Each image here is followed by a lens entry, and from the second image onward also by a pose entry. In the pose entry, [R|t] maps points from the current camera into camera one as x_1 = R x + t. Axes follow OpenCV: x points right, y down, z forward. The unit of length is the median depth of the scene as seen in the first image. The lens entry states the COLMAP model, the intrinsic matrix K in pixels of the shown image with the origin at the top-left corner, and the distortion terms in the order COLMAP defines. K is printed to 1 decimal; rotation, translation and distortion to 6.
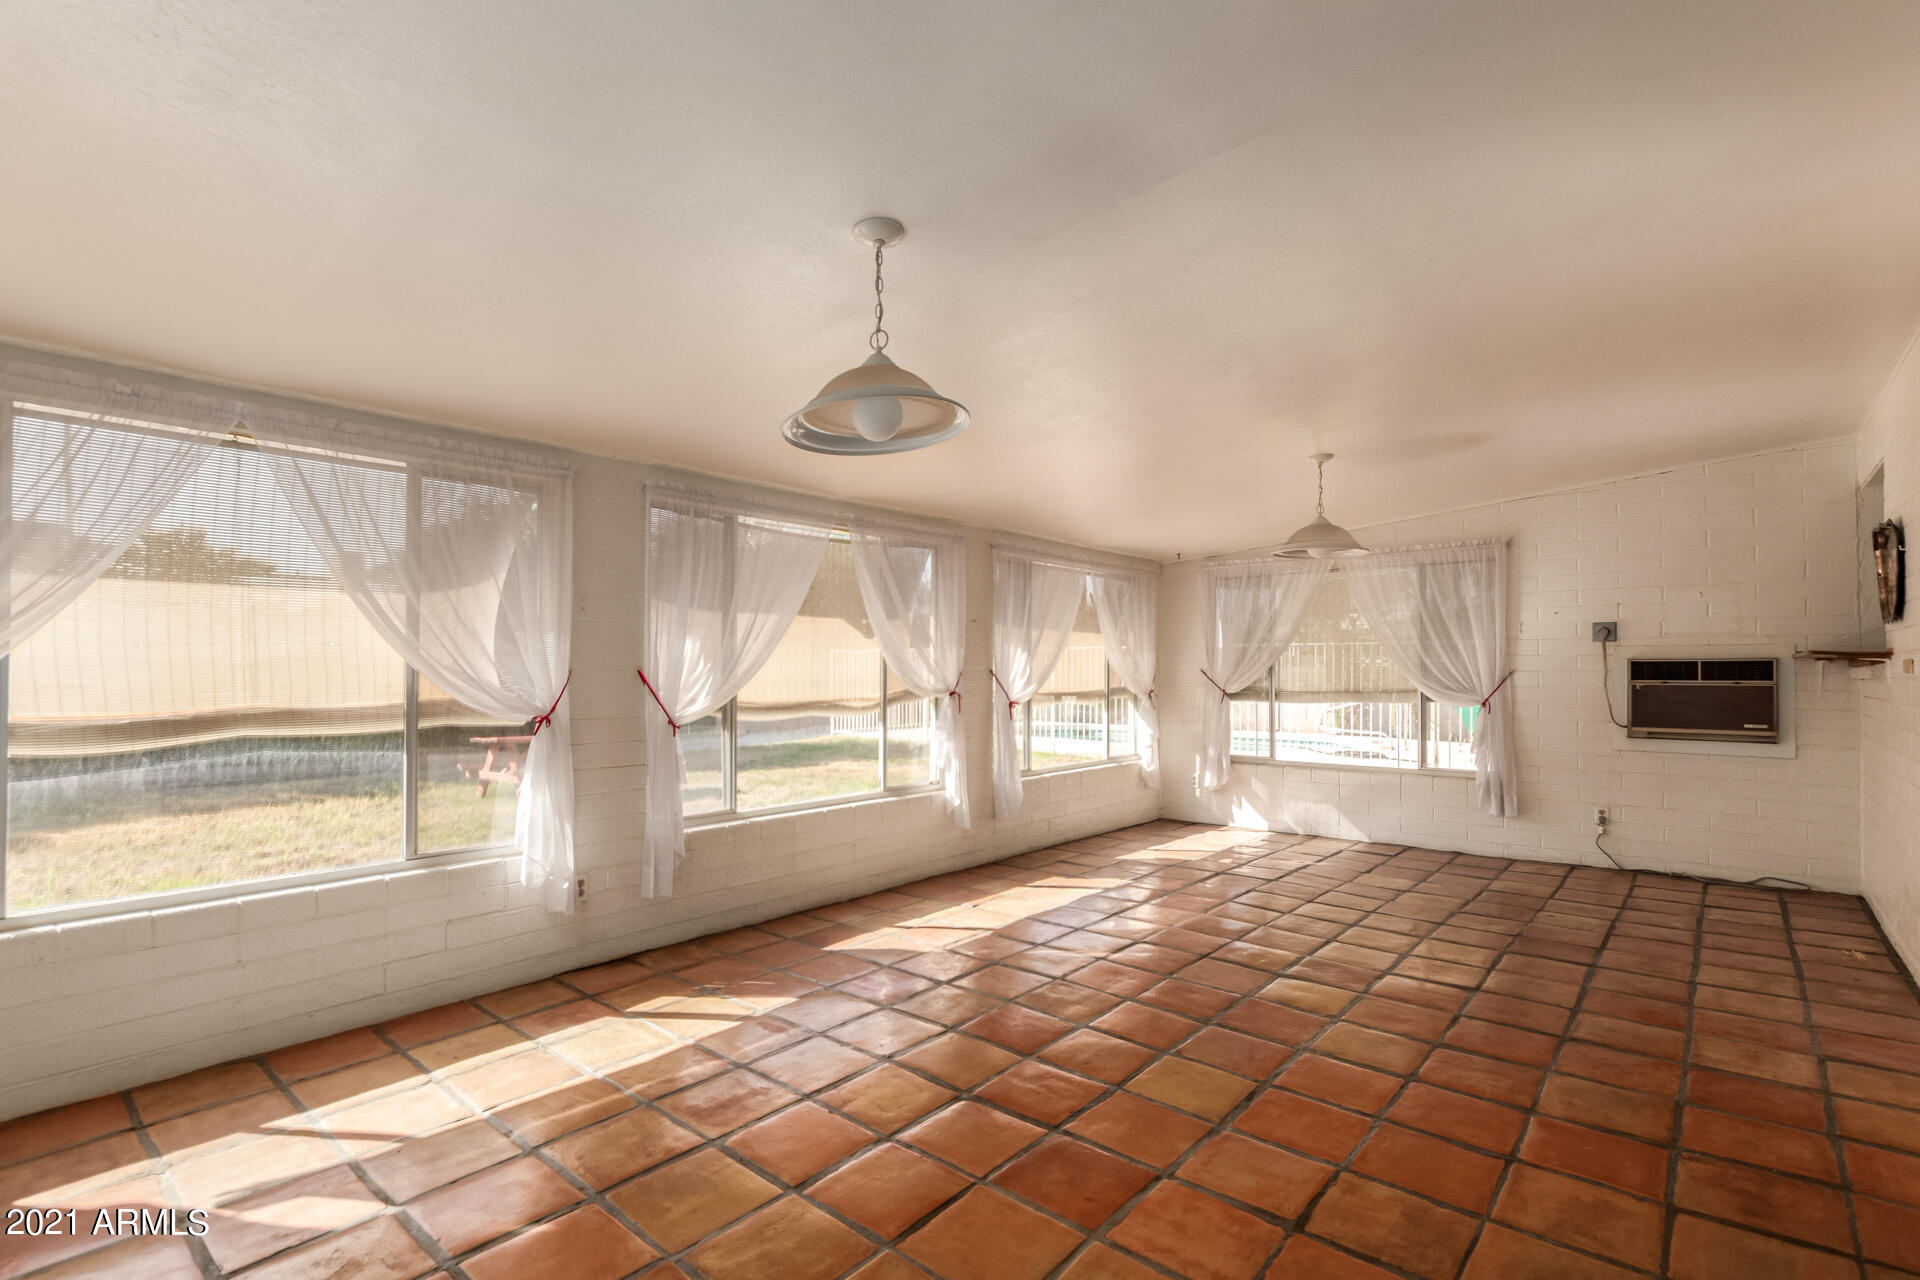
lens RADIAL K [[888.7, 0, 952.8], [0, 888.7, 655.2], [0, 0, 1]] dist [0.004477, 0.000213]
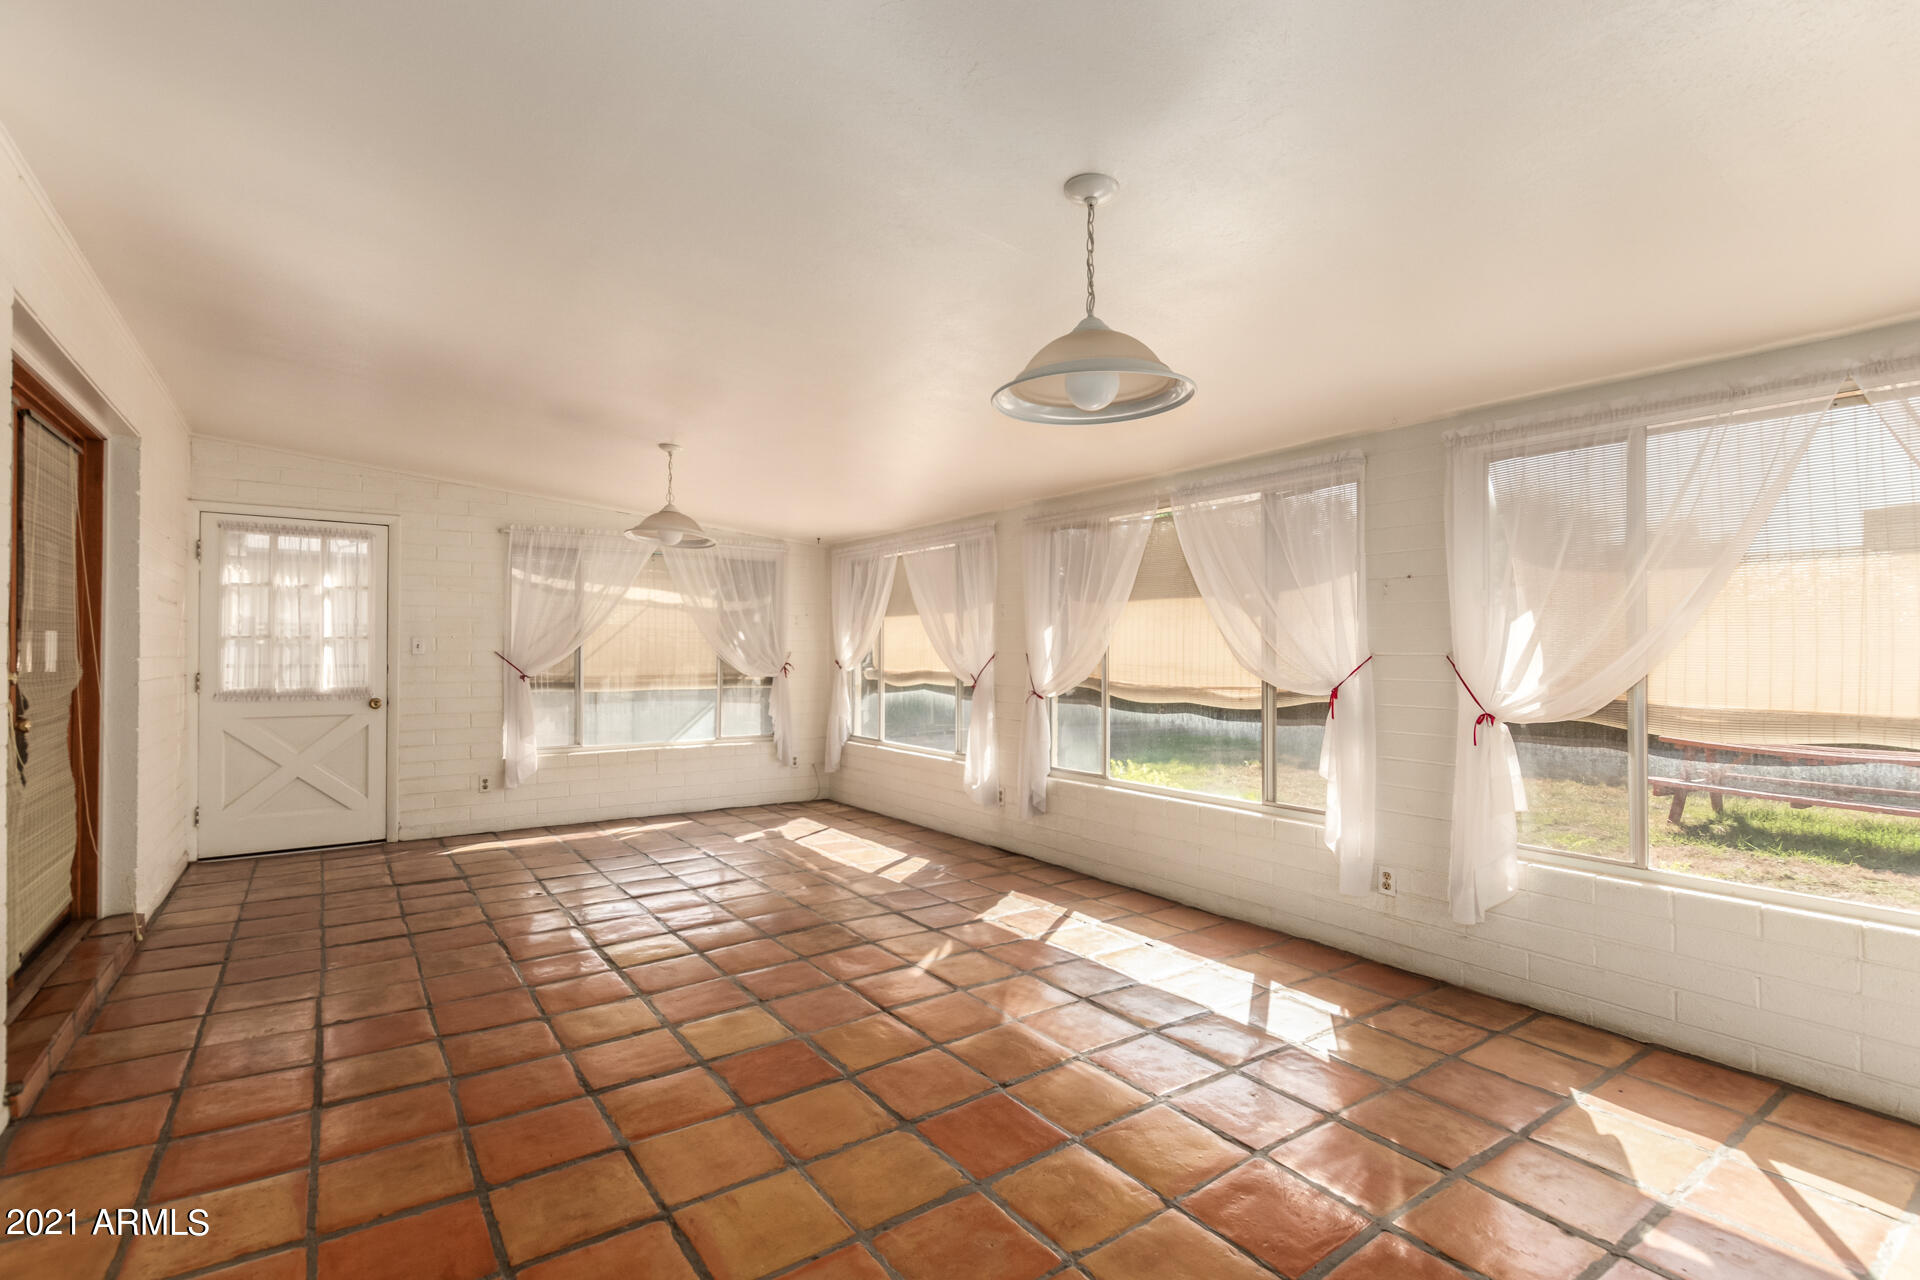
lens RADIAL K [[888.7, 0, 952.8], [0, 888.7, 655.2], [0, 0, 1]] dist [0.004477, 0.000213]
pose [[-0.240356, -0.005225, -0.970671, 0.728035], [0.006149, 0.999957, -0.006905, 0.019381], [0.970665, -0.007628, -0.240314, 0.873441]]
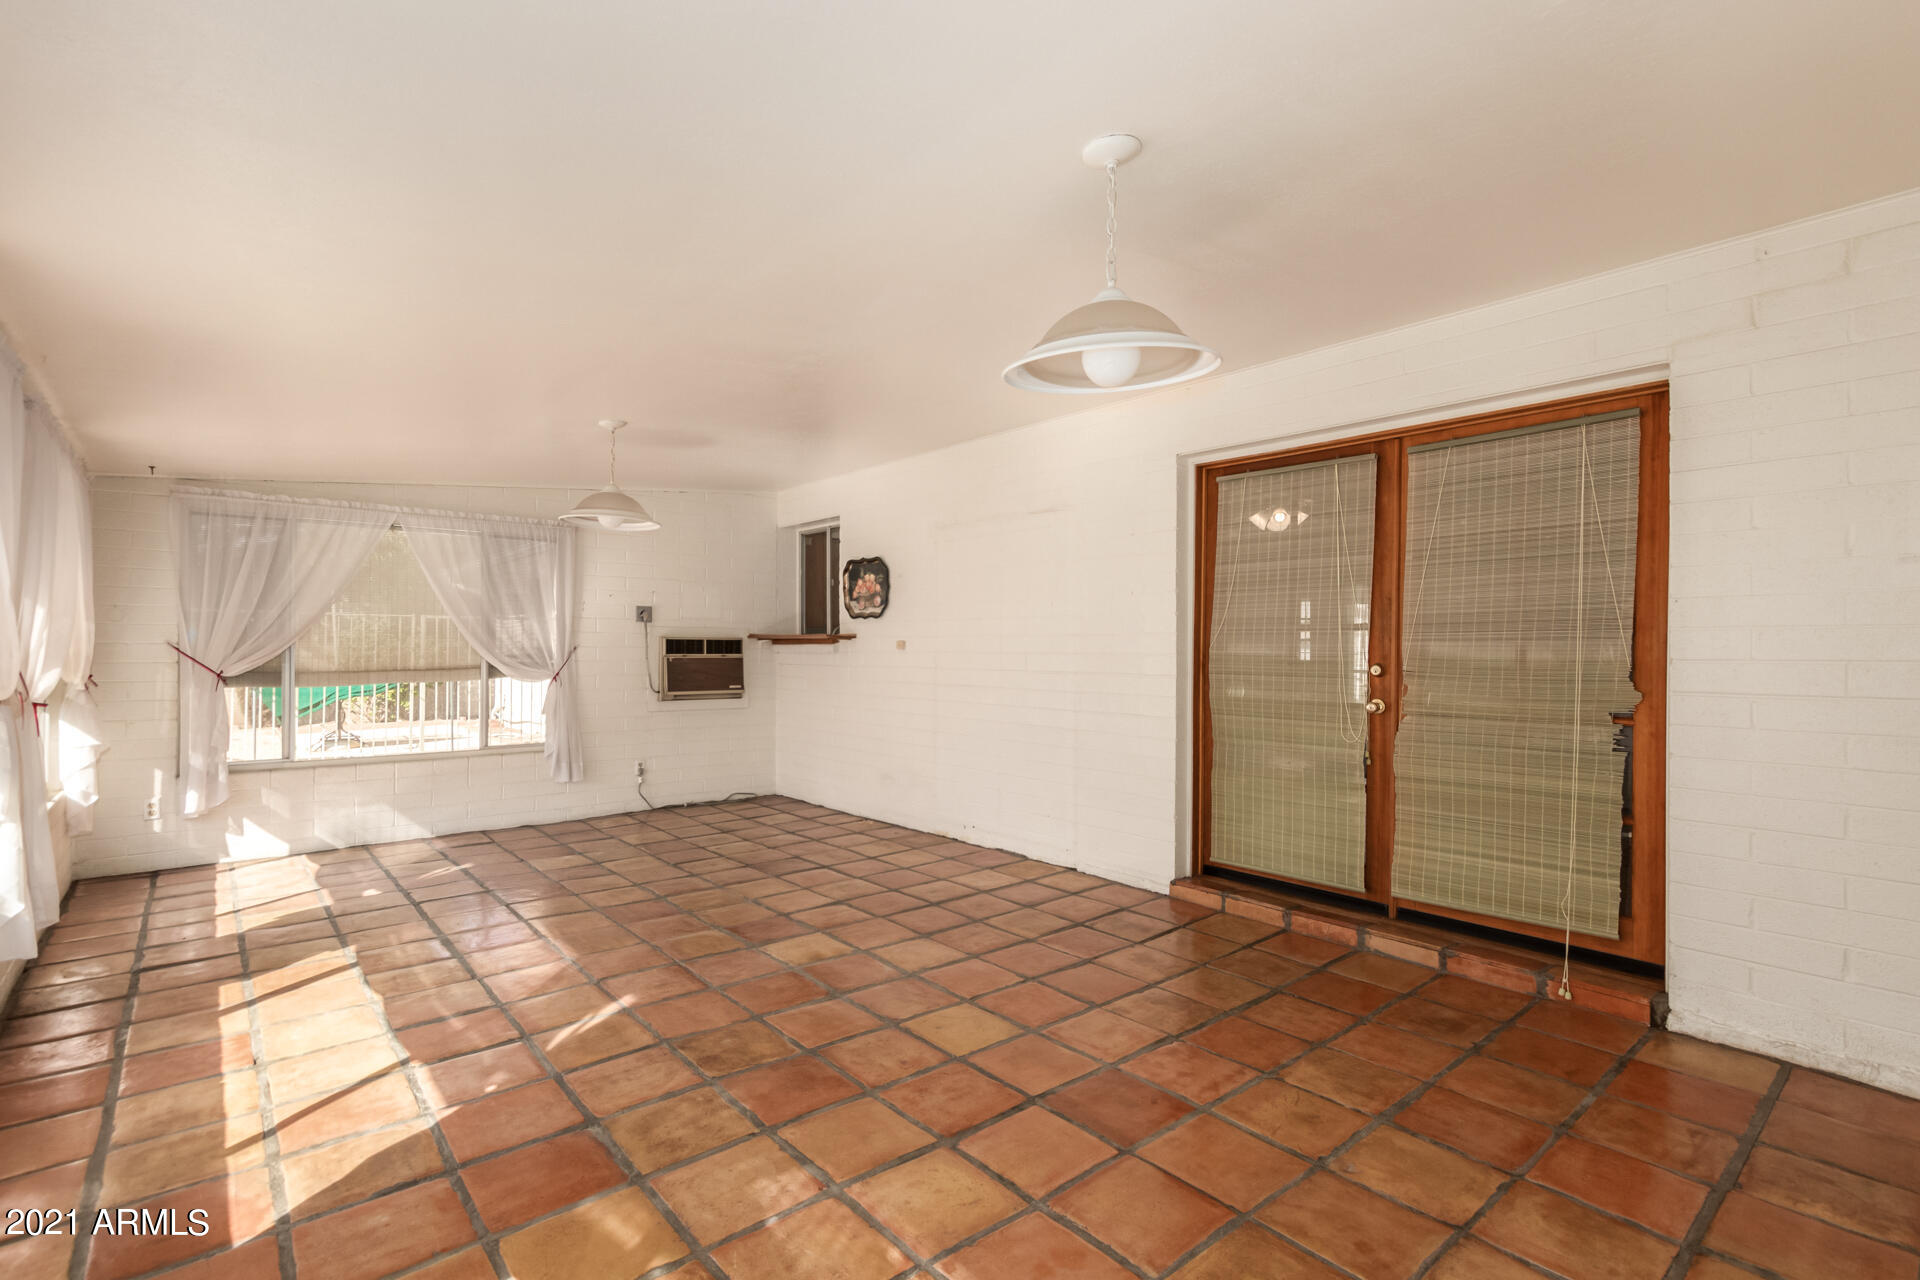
lens RADIAL K [[888.7, 0, 952.8], [0, 888.7, 655.2], [0, 0, 1]] dist [0.004477, 0.000213]
pose [[0.163981, -0.007216, 0.986437, -0.388839], [-0.021981, 0.999698, 0.010967, 0.007463], [-0.986218, -0.023481, 0.163773, 0.407488]]
